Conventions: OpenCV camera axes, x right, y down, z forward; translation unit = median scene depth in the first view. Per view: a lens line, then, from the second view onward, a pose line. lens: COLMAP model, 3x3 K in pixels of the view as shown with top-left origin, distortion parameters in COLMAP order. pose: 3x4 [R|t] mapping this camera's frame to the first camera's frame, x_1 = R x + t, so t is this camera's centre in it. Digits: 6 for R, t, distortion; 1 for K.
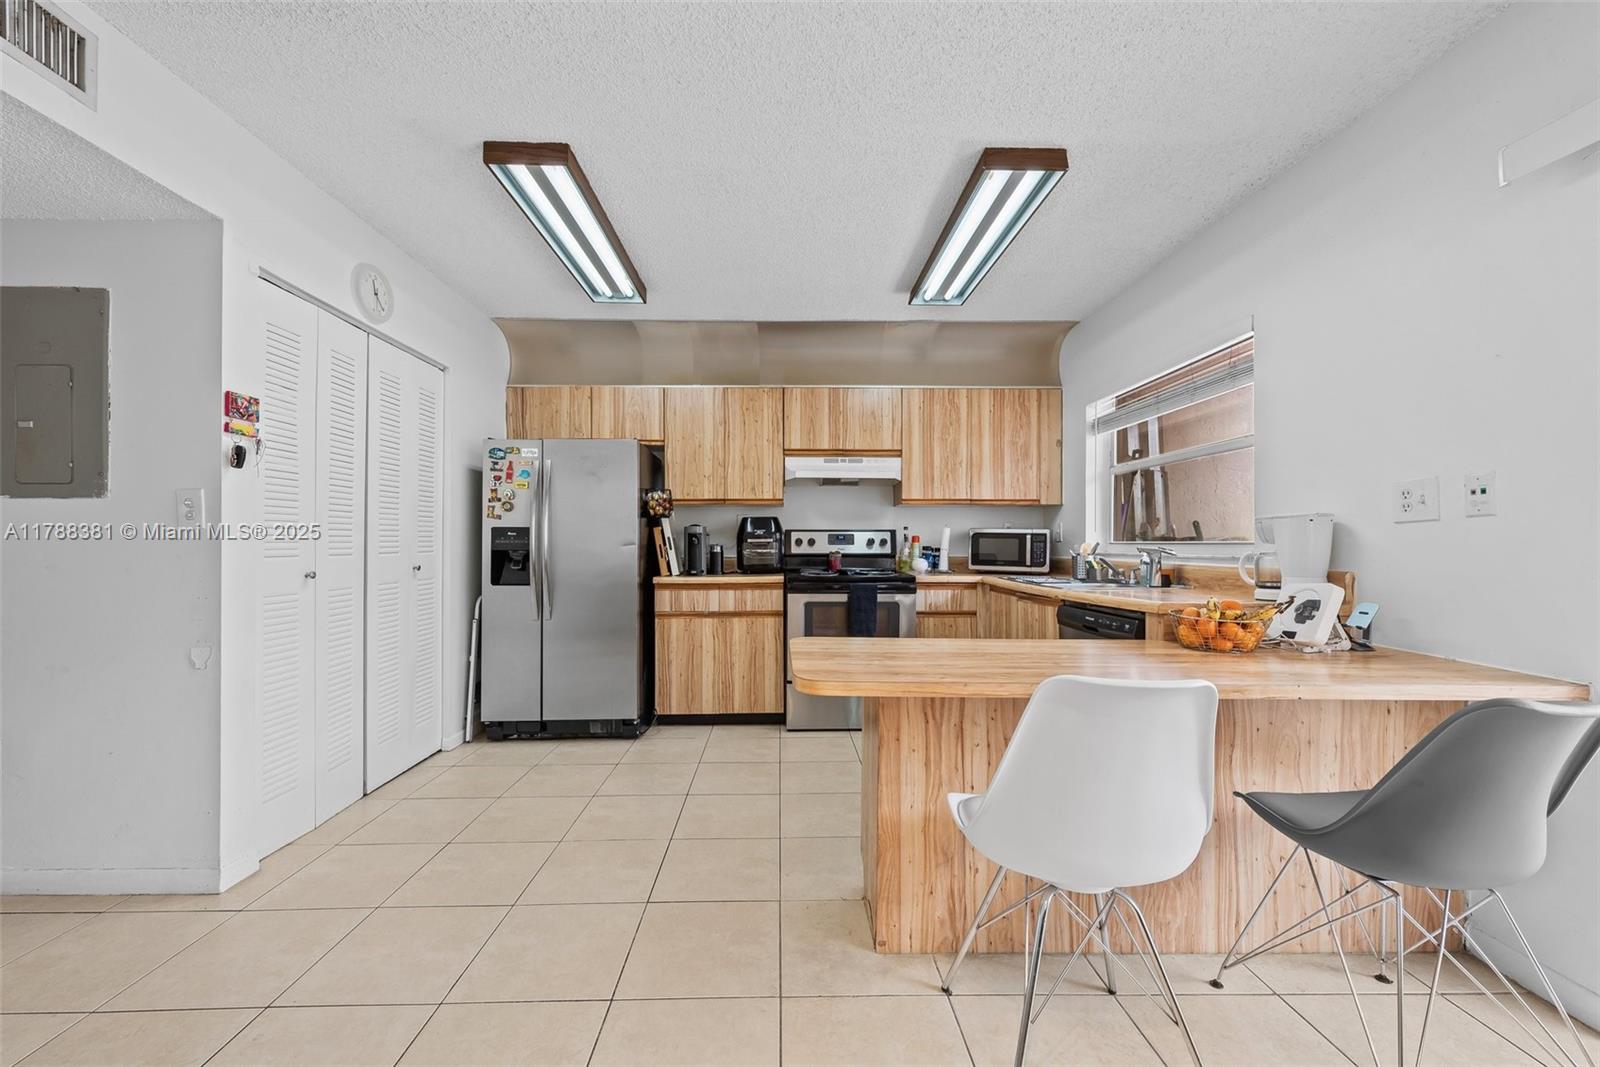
lens RADIAL K [[622.6, 0, 795.3], [0, 622.6, 541.7], [0, 0, 1]] dist [0.016094, -0.006599]
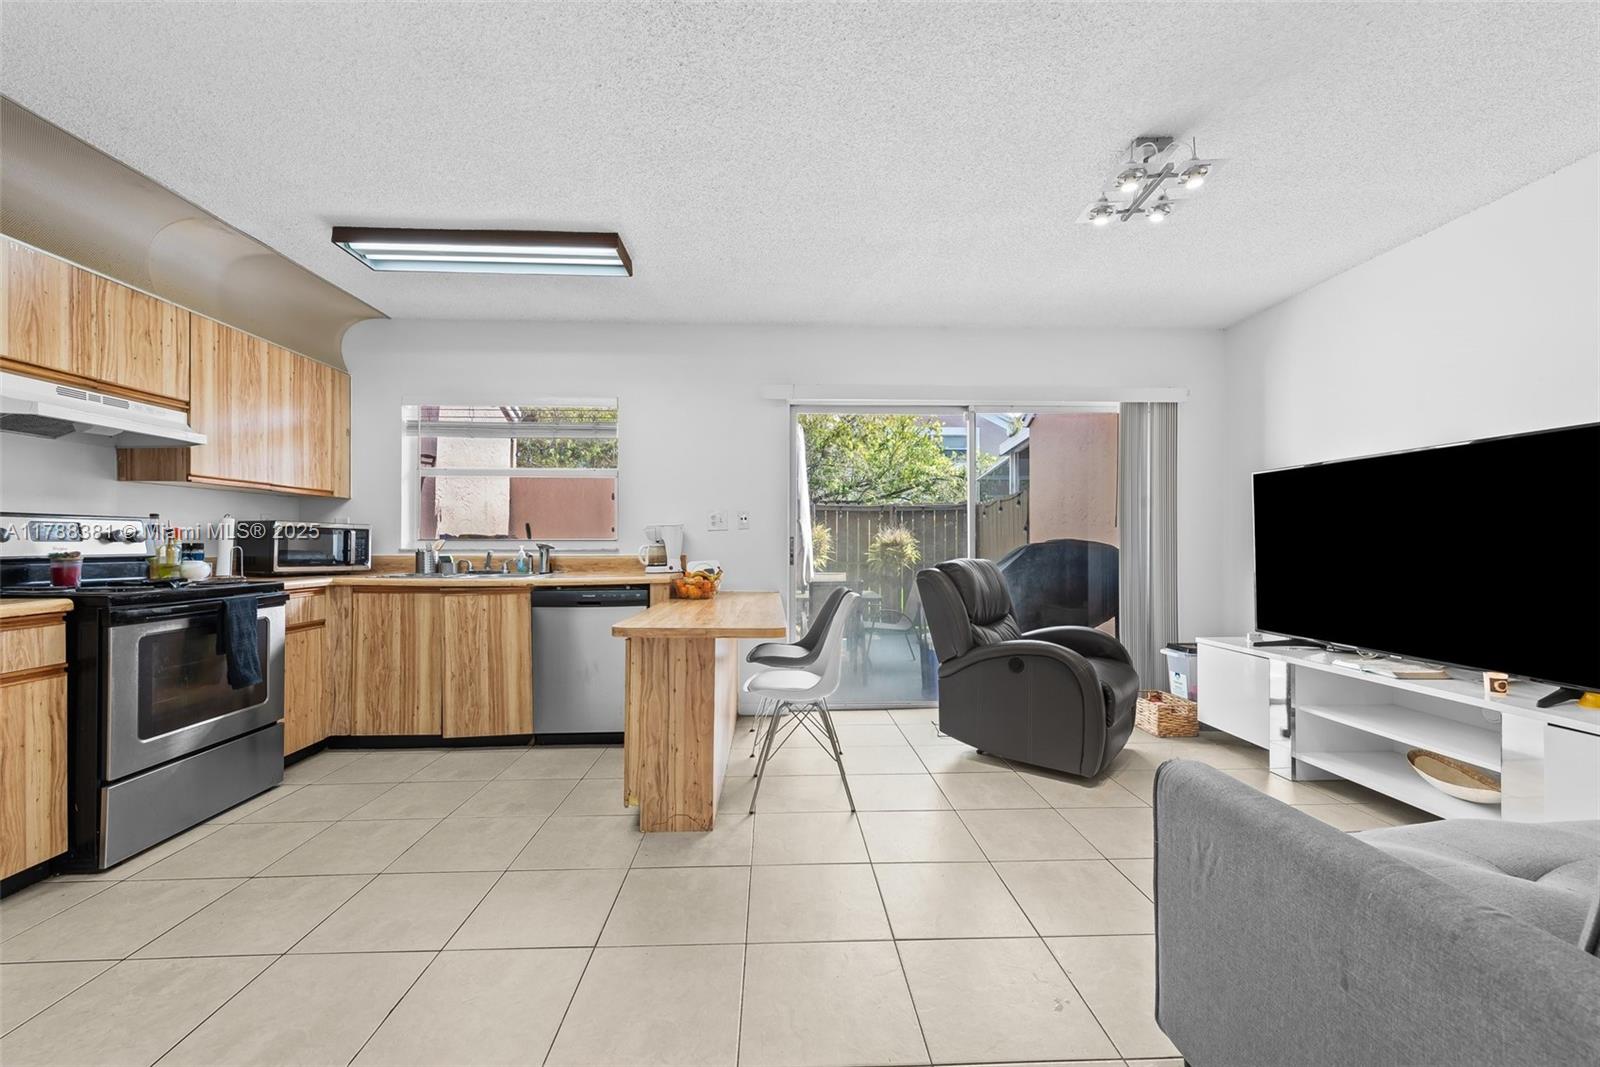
lens RADIAL K [[622.6, 0, 795.3], [0, 622.6, 541.7], [0, 0, 1]] dist [0.016094, -0.006599]
pose [[-0.012705, 0.000835, 0.999919, -0.569975], [-0.003820, 0.999992, -0.000883, 0.003867], [-0.999912, -0.003831, -0.012702, 0.373694]]
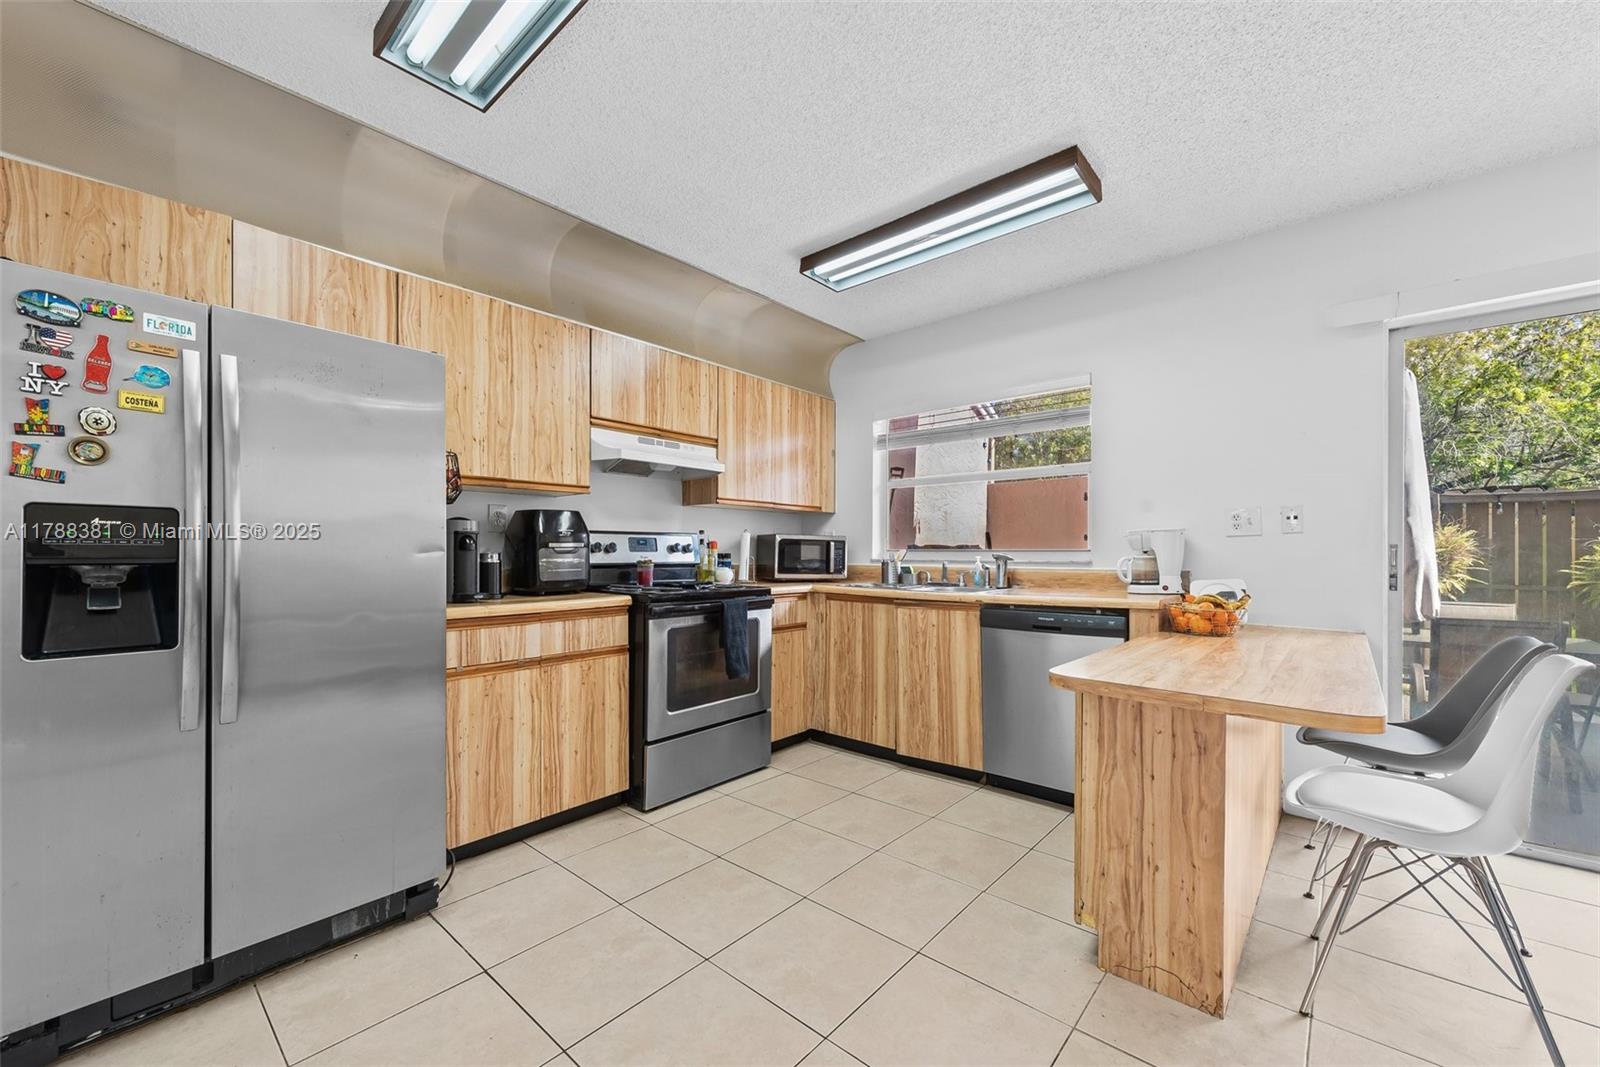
lens RADIAL K [[625.5, 0, 794.3], [0, 625.5, 549.9], [0, 0, 1]] dist [0.018525, -0.007057]
pose [[0.679297, 0.003218, 0.733856, -0.412477], [-0.003657, 0.999993, -0.001000, 0.003189], [-0.733854, -0.002004, 0.679304, 0.376688]]
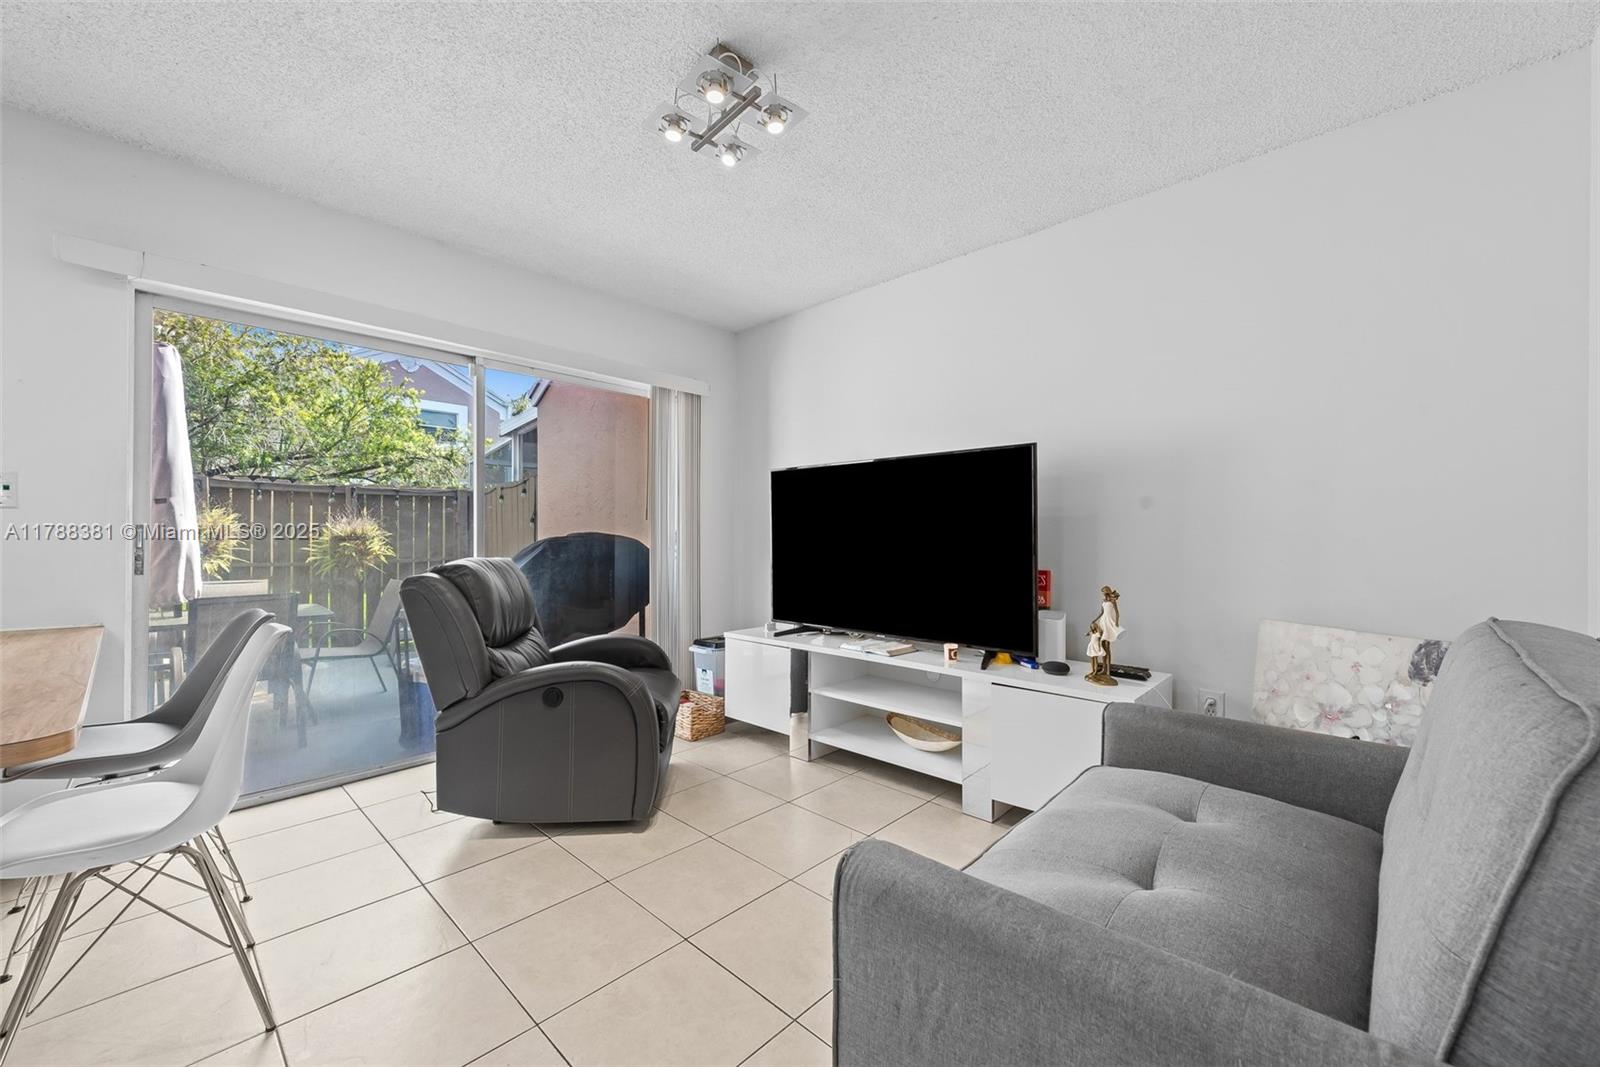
lens RADIAL K [[628.5, 0, 790.9], [0, 628.5, 535.7], [0, 0, 1]] dist [0.019631, -0.007834]
pose [[-0.702822, -0.001419, 0.711364, -0.377271], [-0.006135, 0.999973, -0.004067, 0.003784], [-0.711339, -0.007223, -0.702812, 0.348965]]
